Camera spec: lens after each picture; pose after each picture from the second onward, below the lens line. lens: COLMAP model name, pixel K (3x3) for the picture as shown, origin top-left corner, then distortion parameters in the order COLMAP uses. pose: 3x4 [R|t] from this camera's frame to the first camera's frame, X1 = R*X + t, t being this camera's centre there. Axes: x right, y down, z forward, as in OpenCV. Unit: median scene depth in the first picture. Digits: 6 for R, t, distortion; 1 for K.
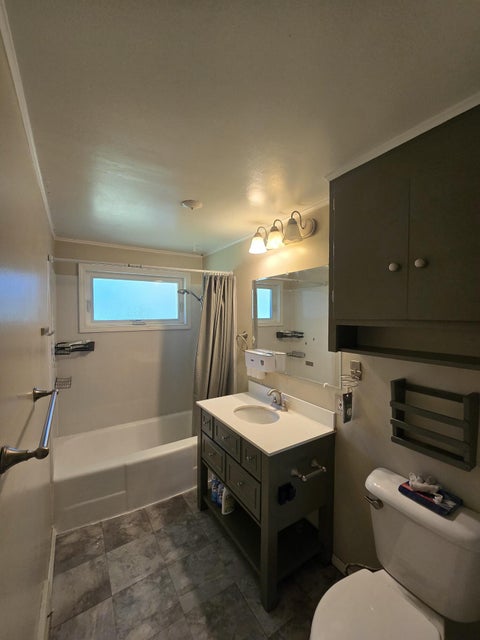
lens RADIAL K [[262.8, 0, 239.2], [0, 262.8, 319.9], [0, 0, 1]] dist [-0.003121, 0.000118]
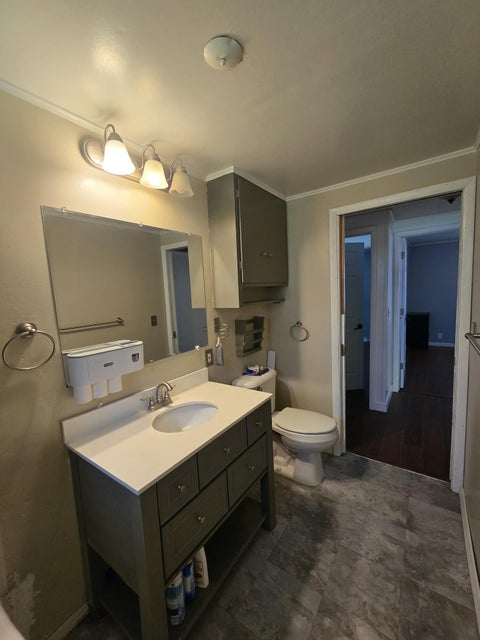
lens RADIAL K [[262.8, 0, 239.8], [0, 262.8, 319.7], [0, 0, 1]] dist [-0.003121, 0.000118]
pose [[-0.387076, -0.078564, 0.918695, -0.781150], [0.067246, 0.991305, 0.113106, 0.028675], [-0.919592, 0.105559, -0.378427, 1.360045]]
